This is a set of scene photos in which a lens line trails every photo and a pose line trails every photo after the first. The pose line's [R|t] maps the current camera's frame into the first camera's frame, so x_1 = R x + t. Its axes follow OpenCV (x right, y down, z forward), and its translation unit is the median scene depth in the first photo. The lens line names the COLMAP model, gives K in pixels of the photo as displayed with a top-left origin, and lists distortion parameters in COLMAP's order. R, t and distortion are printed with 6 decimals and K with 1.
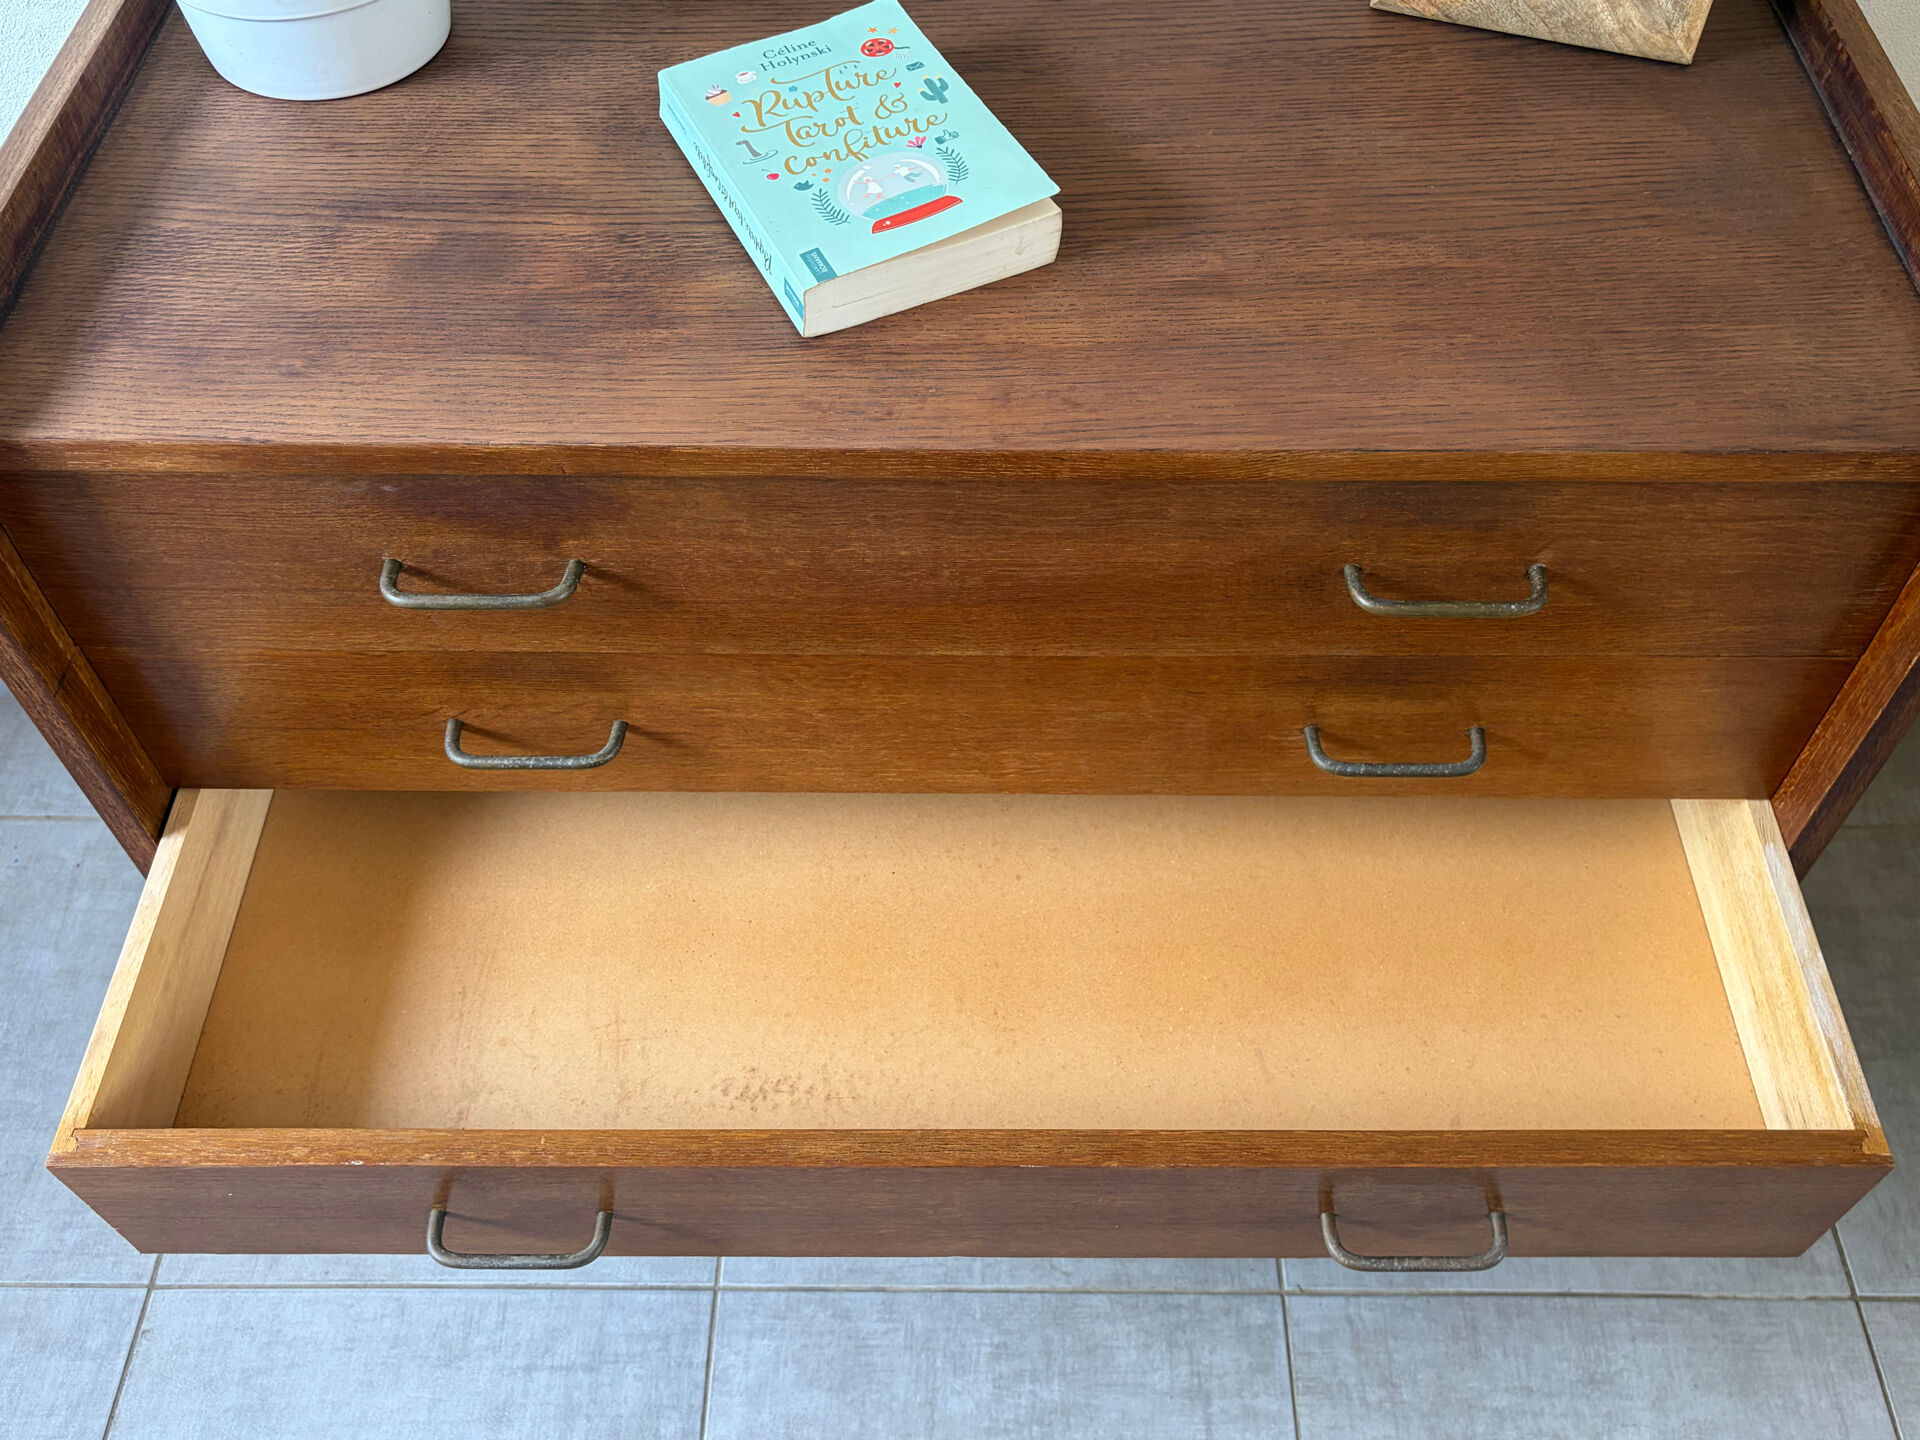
lens RADIAL K [[1728.4, 0, 967.0], [0, 1728.4, 726.4], [0, 0, 1]] dist [0.015275, 0.009839]
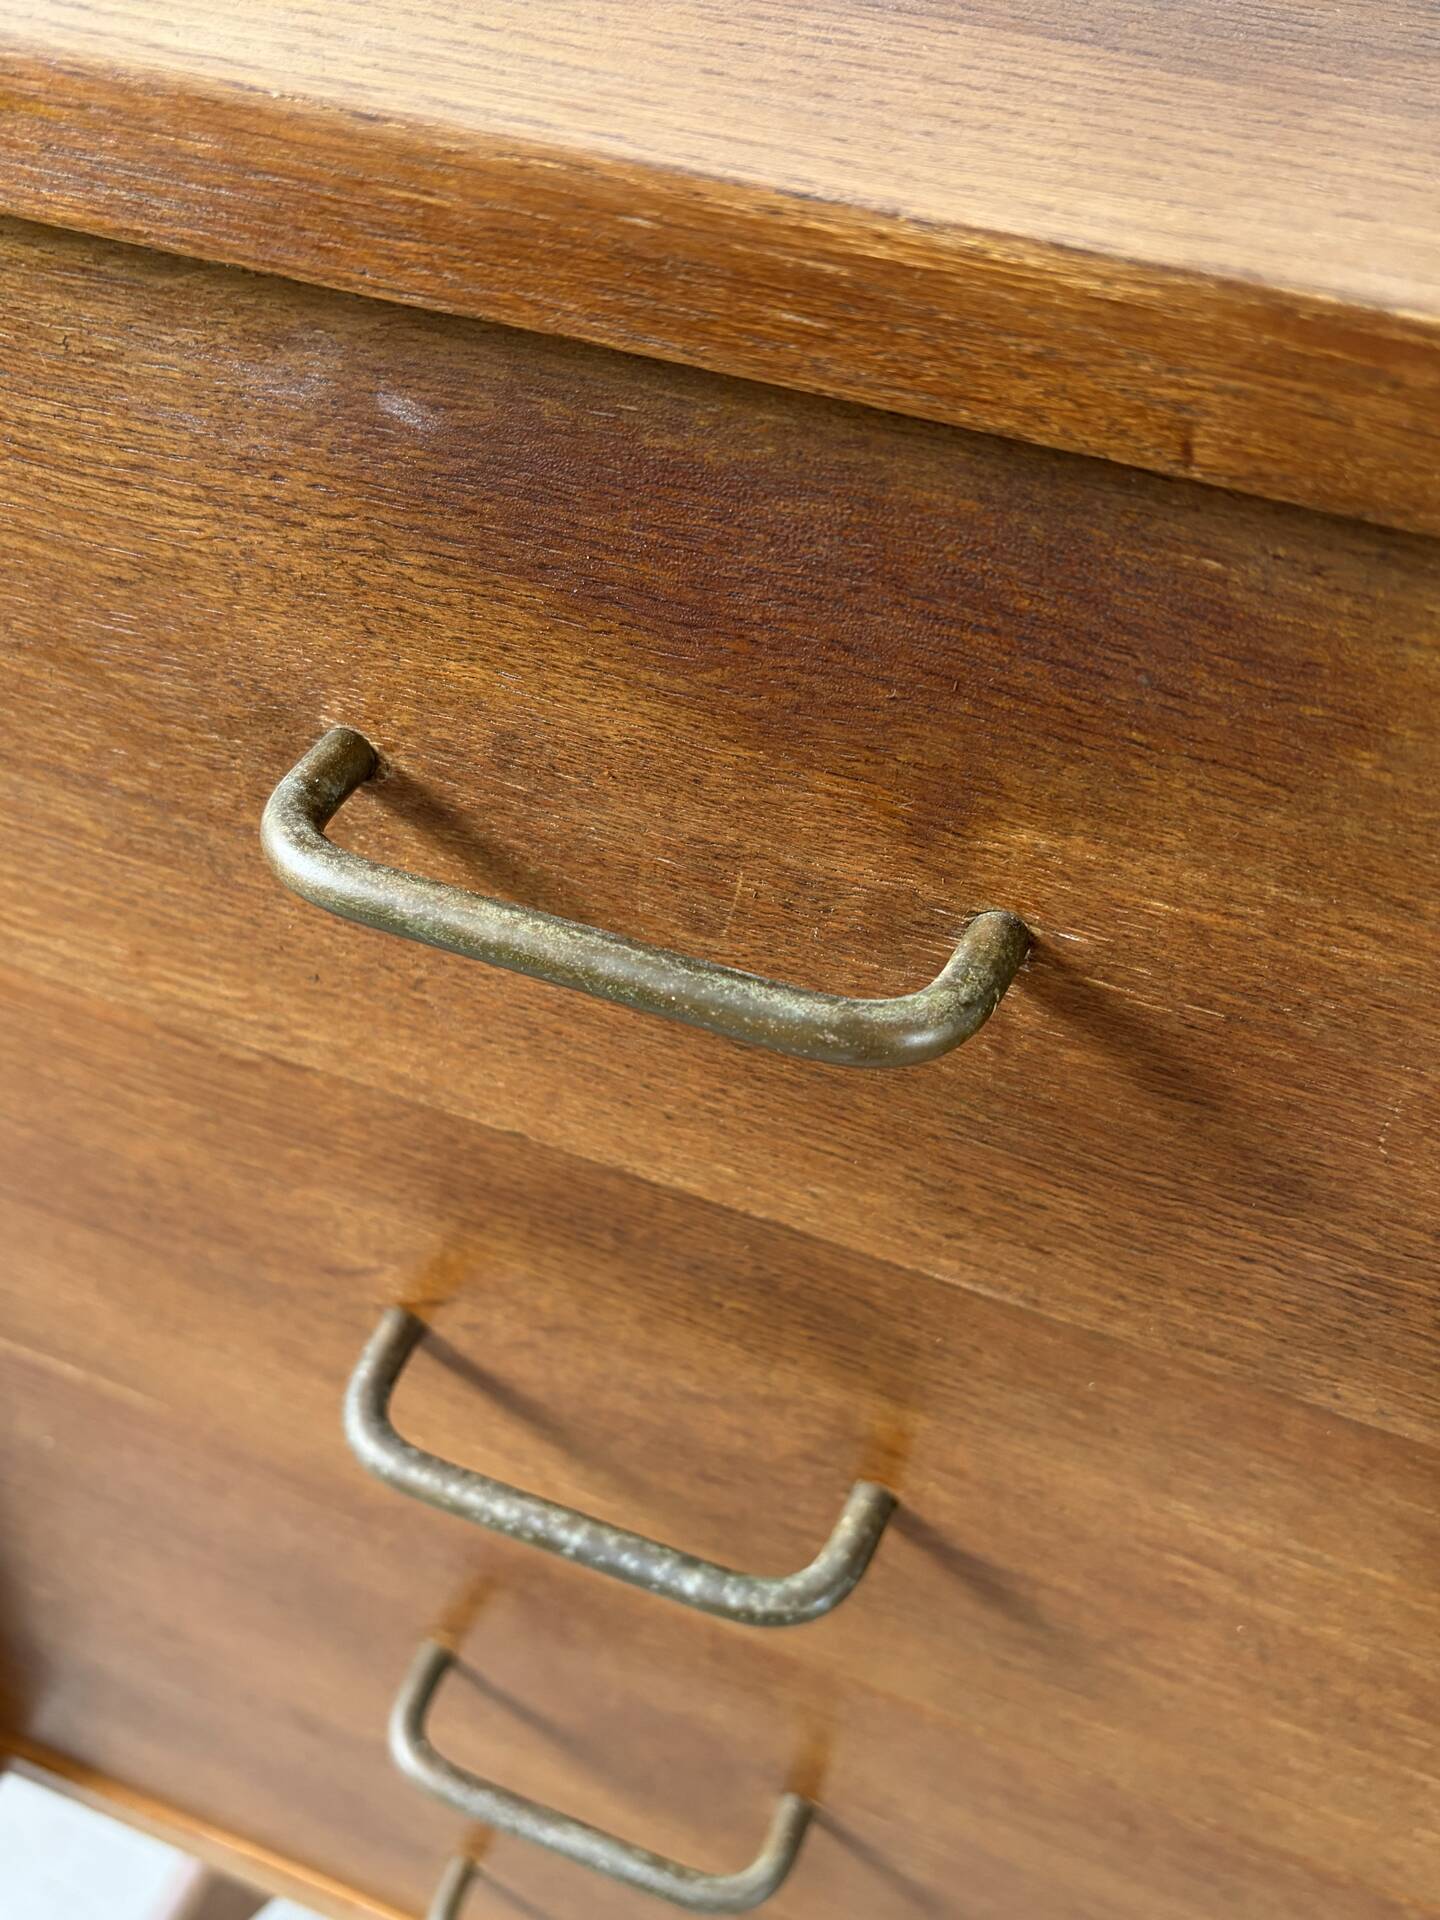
lens RADIAL K [[1728.4, 0, 720.0], [0, 1728.4, 960.0], [0, 0, 1]] dist [0.015275, 0.009839]
pose [[0.938112, 0.276695, -0.208293, -0.201603], [-0.310001, 0.939021, -0.148794, -0.039099], [0.154421, 0.204156, 0.966682, 0.720078]]
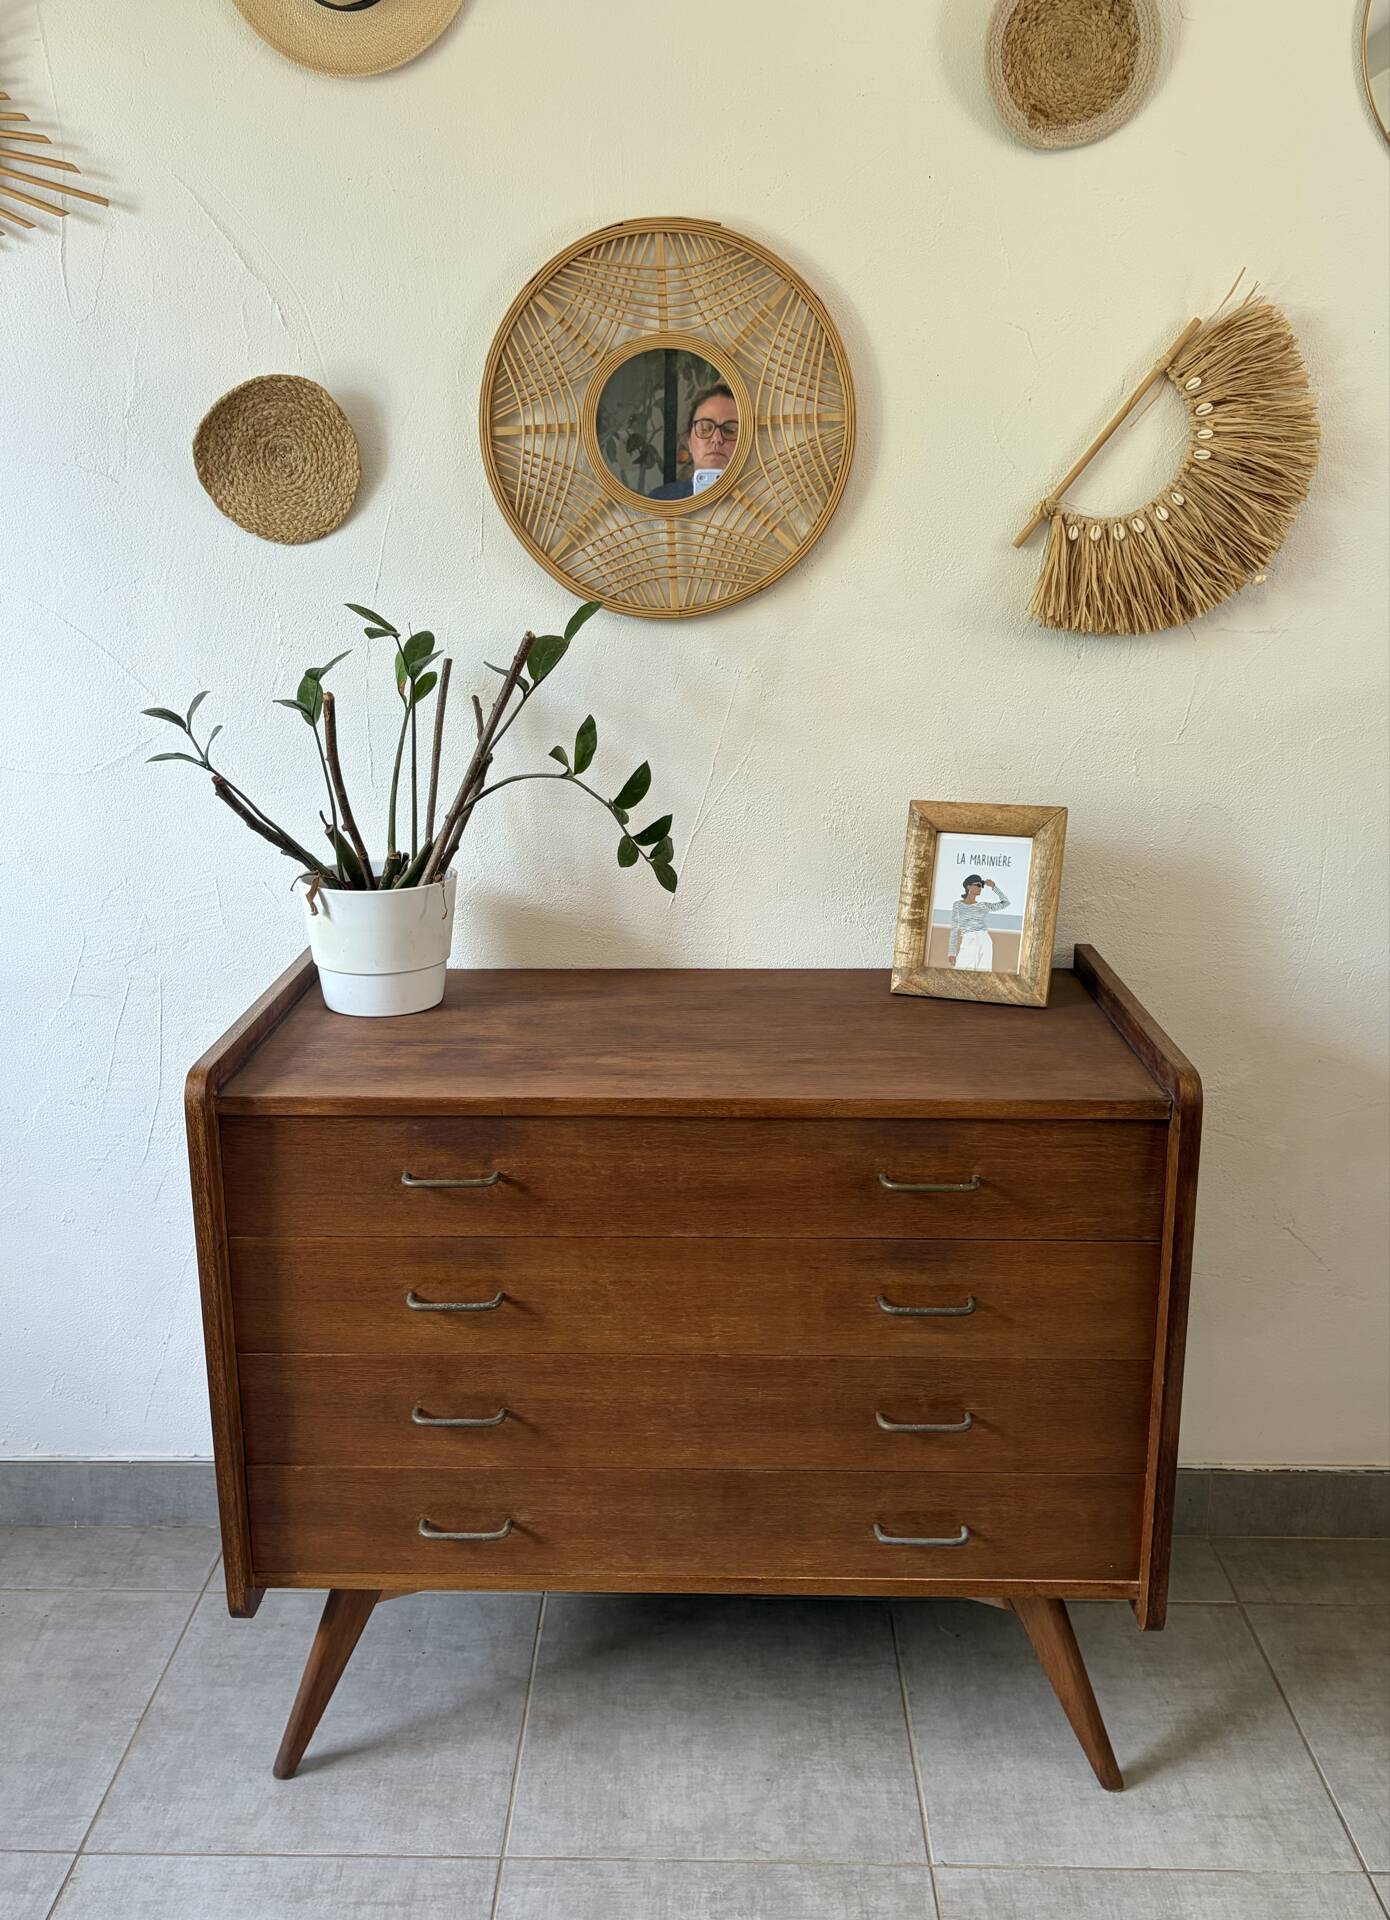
lens RADIAL K [[1702.8, 0, 664.1], [0, 1702.8, 965.4], [0, 0, 1]] dist [0.051252, -0.050615]
pose [[0.999749, 0.001540, -0.022339, 0.011732], [-0.014773, 0.795105, -0.606291, 0.869043], [0.016828, 0.606469, 0.794929, -0.687498]]
